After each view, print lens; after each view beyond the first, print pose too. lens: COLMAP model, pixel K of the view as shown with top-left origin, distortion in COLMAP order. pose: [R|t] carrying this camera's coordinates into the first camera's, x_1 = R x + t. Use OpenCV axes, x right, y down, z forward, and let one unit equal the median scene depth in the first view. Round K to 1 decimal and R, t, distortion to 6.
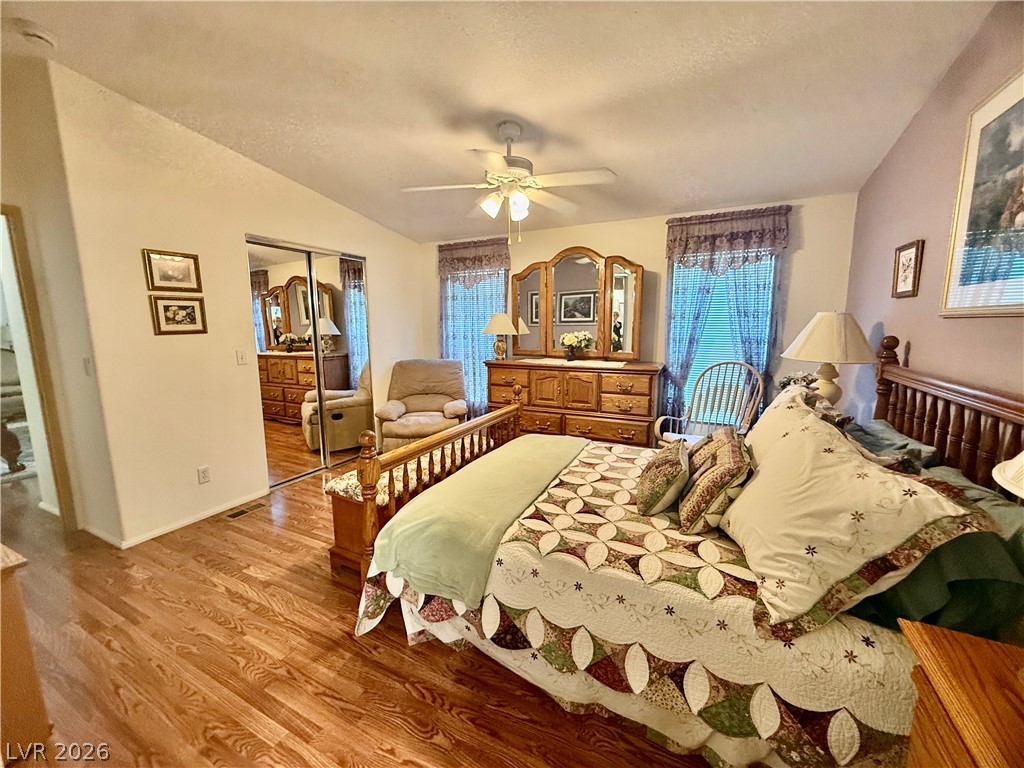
lens RADIAL K [[408.2, 0, 508.6], [0, 408.2, 382.5], [0, 0, 1]] dist [-0.004939, 0.000976]
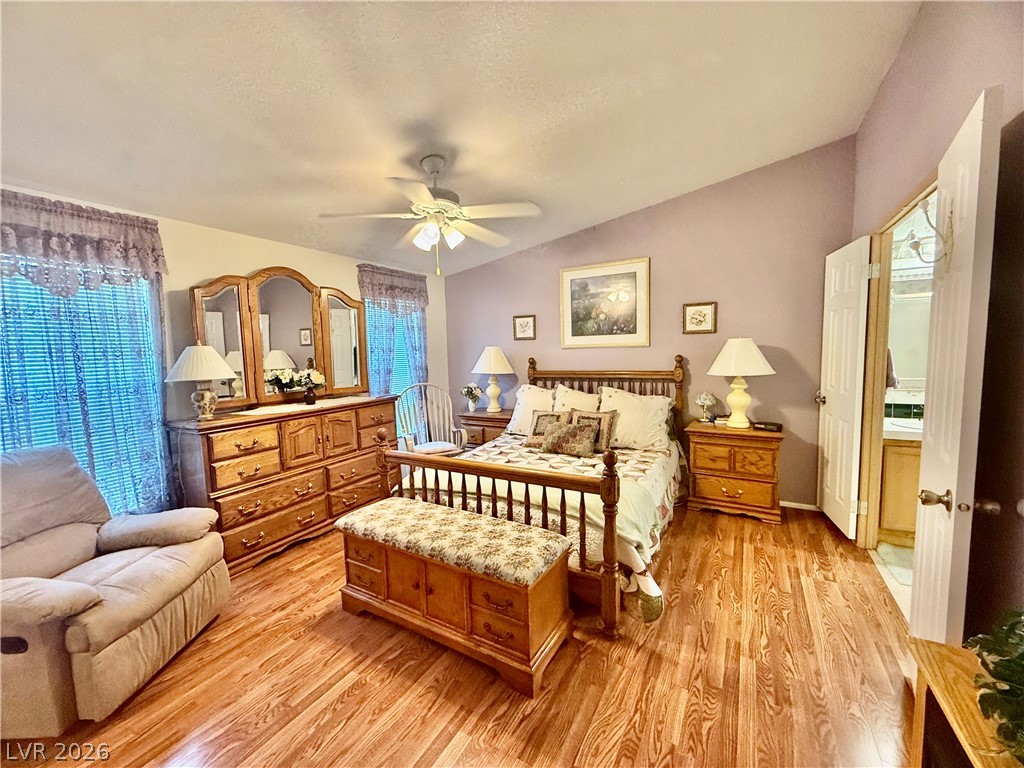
lens RADIAL K [[408.2, 0, 511.3], [0, 408.2, 382.1], [0, 0, 1]] dist [-0.004939, 0.000976]
pose [[0.056325, -0.075522, 0.995552, -0.778169], [0.172935, 0.982801, 0.064771, -0.094179], [-0.983321, 0.168517, 0.068417, 0.635689]]
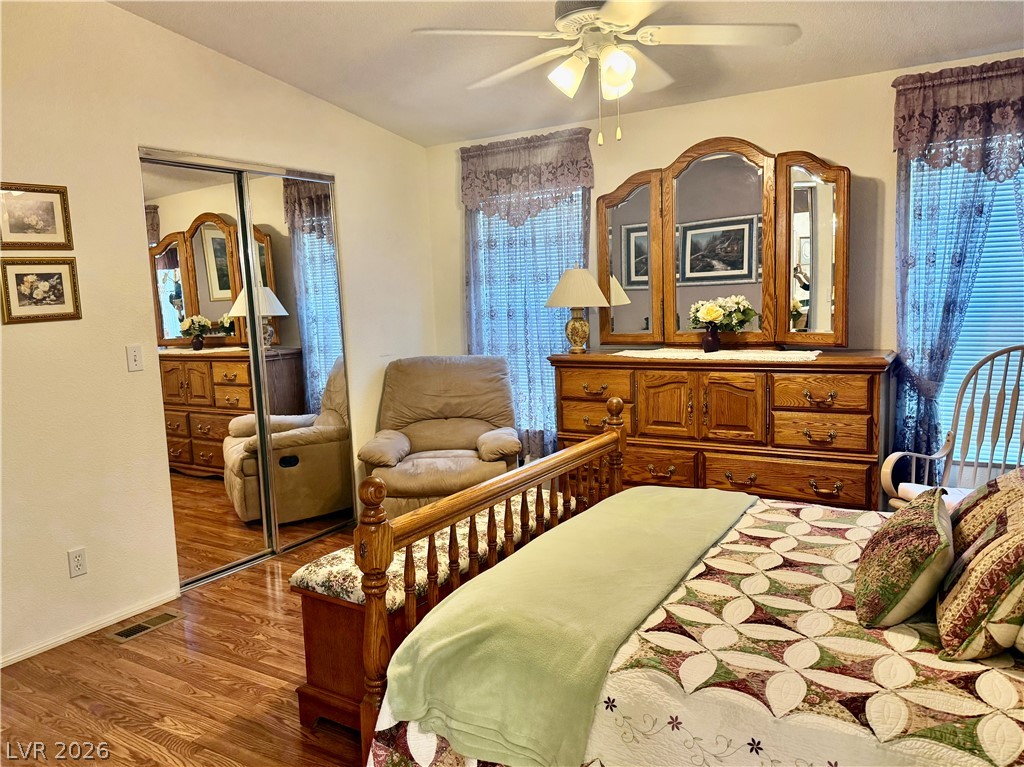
lens RADIAL K [[776.7, 0, 504.3], [0, 776.7, 386.1], [0, 0, 1]] dist [0.045381, -0.066615]
pose [[0.995216, -0.020883, -0.095439, -0.026434], [0.019300, 0.999661, -0.017478, 0.006082], [0.095772, 0.015552, 0.995282, -0.051966]]
